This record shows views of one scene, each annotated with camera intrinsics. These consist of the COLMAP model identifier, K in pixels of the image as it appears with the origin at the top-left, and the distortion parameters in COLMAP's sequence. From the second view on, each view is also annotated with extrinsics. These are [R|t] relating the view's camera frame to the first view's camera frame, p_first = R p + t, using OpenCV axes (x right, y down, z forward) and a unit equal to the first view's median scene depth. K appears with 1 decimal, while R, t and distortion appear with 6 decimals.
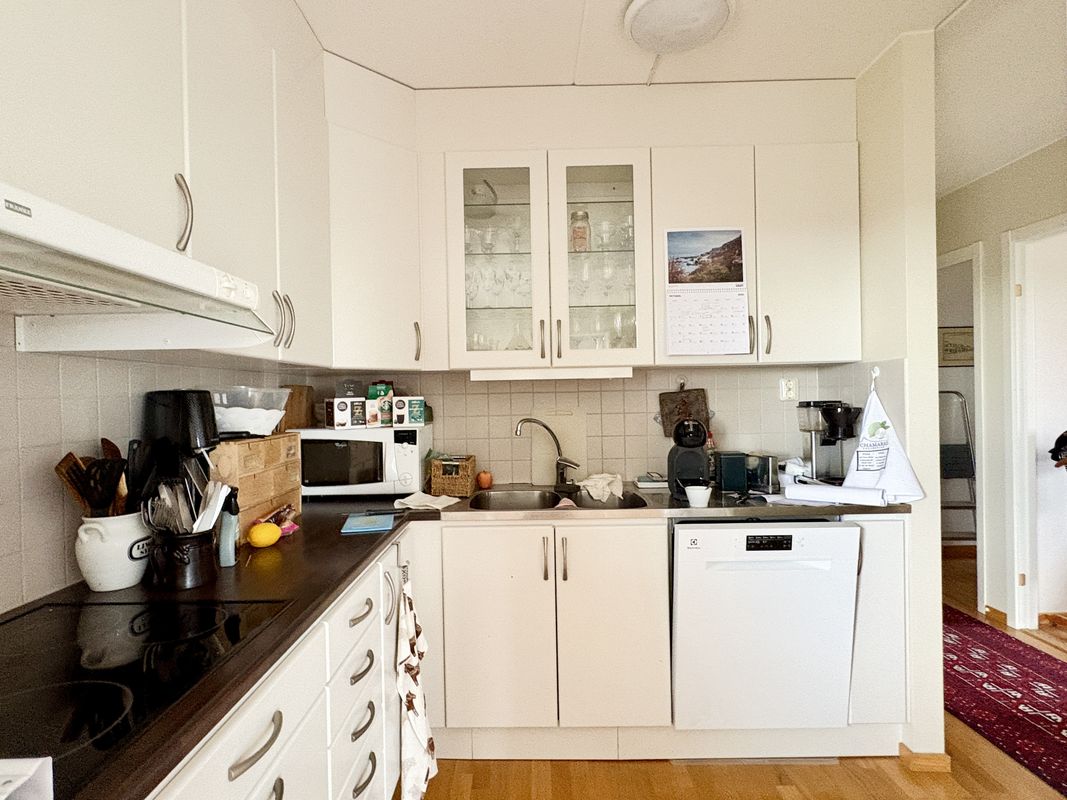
lens RADIAL K [[557.9, 0, 529.4], [0, 557.9, 397.6], [0, 0, 1]] dist [-0.007792, -0.001006]
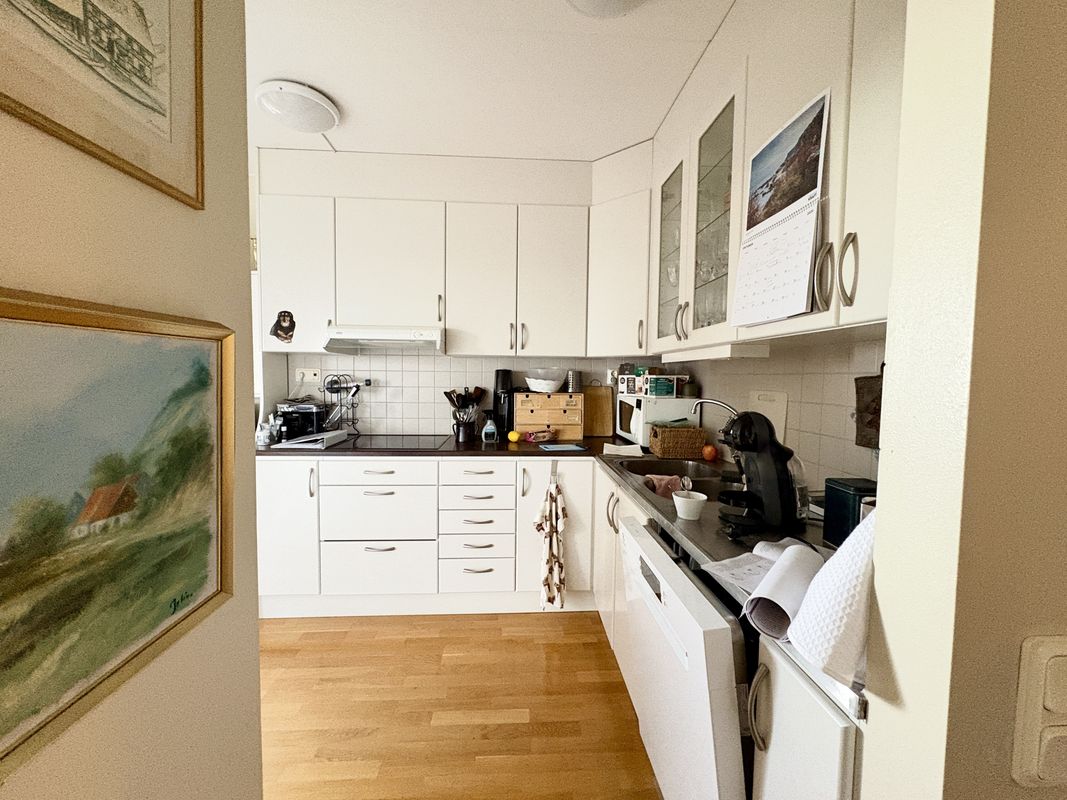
lens RADIAL K [[425.0, 0, 534.7], [0, 425.0, 402.2], [0, 0, 1]] dist [-0.000511, -0.000342]
pose [[0.070028, 0.079635, -0.994361, 0.822621], [-0.016951, 0.996759, 0.078633, -0.013354], [0.997401, 0.011349, 0.071150, 0.674344]]
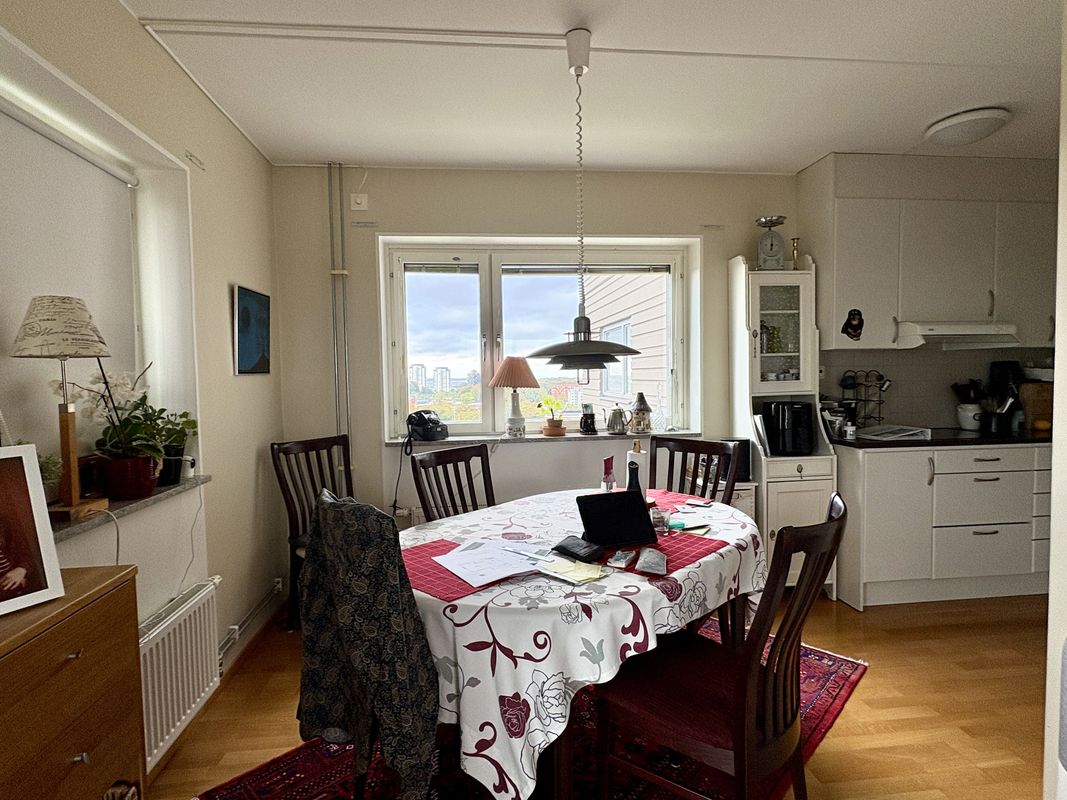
lens RADIAL K [[557.9, 0, 523.4], [0, 557.9, 400.1], [0, 0, 1]] dist [-0.007792, -0.001006]
pose [[0.117542, 0.061868, -0.991139, 1.046487], [0.011710, 0.997902, 0.063679, -0.015127], [0.992999, -0.019091, 0.116571, -0.940836]]
